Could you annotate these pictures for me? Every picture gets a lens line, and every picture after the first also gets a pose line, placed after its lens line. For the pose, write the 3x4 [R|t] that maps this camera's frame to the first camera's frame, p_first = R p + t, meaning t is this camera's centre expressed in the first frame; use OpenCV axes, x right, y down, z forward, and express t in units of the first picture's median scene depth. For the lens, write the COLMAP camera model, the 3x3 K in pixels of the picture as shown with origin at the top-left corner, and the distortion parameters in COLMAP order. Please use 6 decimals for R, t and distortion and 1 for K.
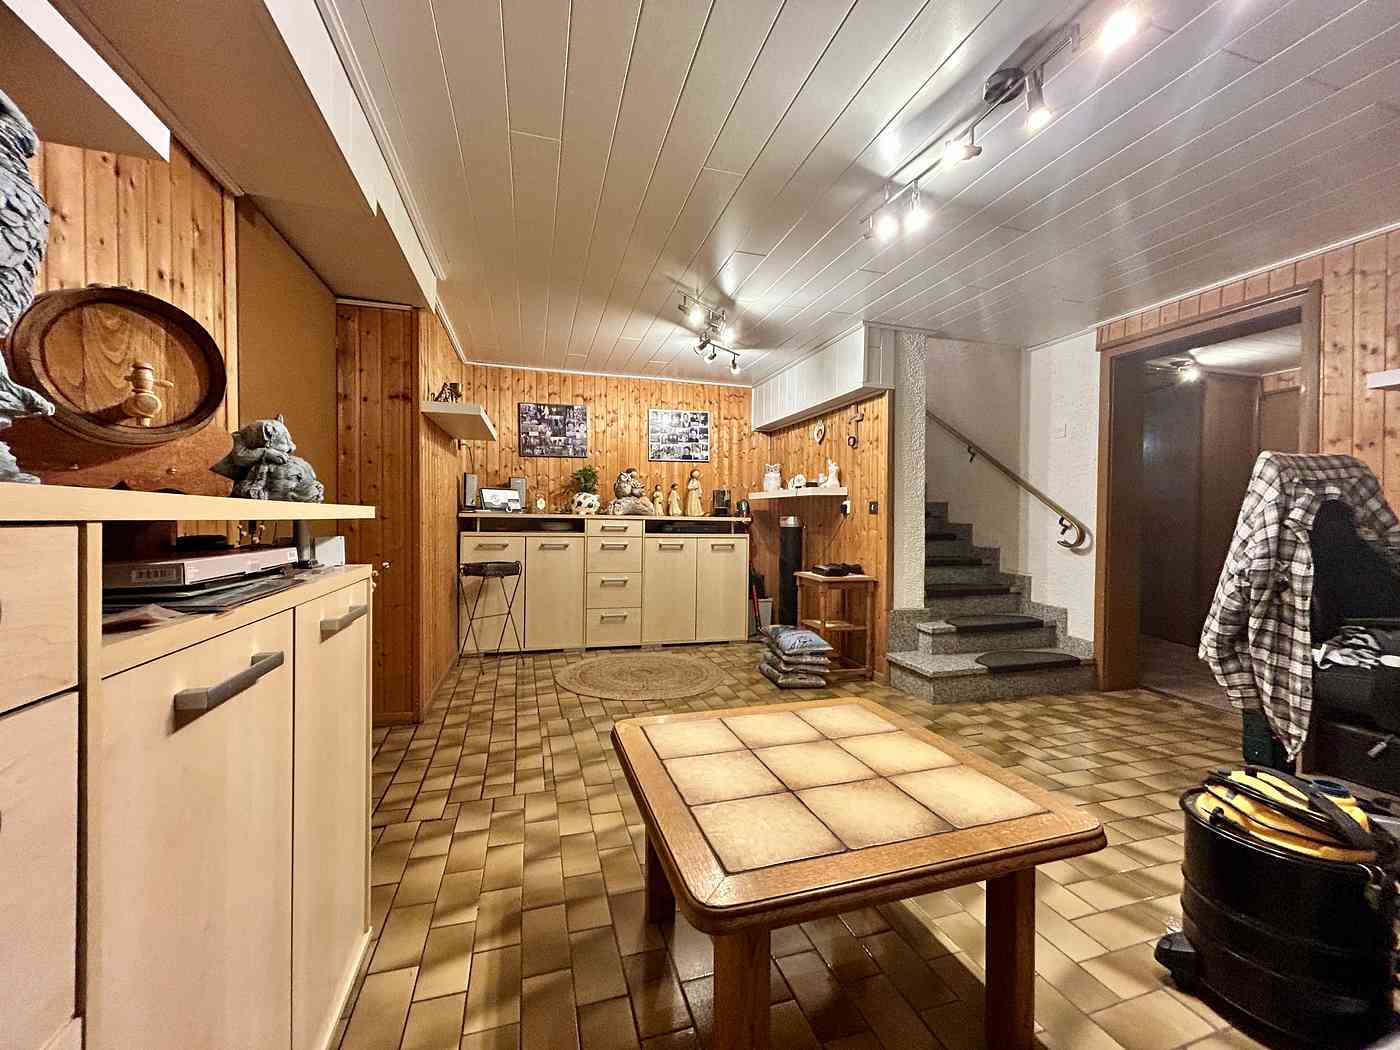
lens RADIAL K [[566.0, 0, 700.8], [0, 566.0, 526.9], [0, 0, 1]] dist [-0.003393, -0.000323]
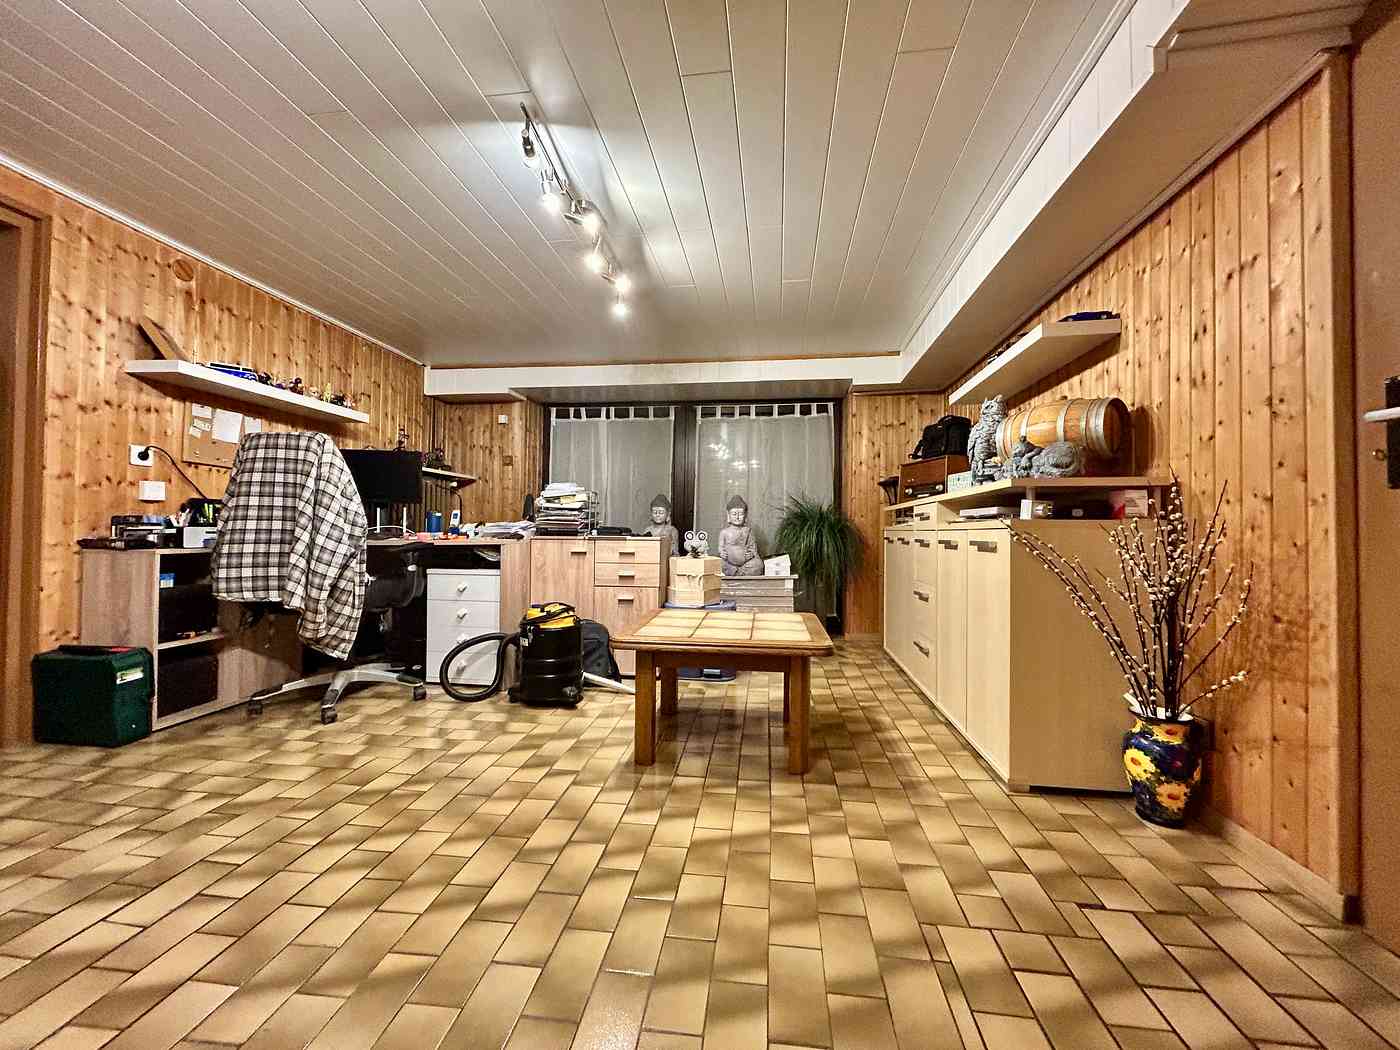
lens RADIAL K [[566.0, 0, 699.8], [0, 566.0, 523.9], [0, 0, 1]] dist [-0.003393, -0.000323]
pose [[-0.911563, -0.011764, 0.410992, -0.320520], [-0.012234, 0.999924, 0.001488, 0.061421], [-0.410979, -0.003672, -0.911638, 1.825337]]
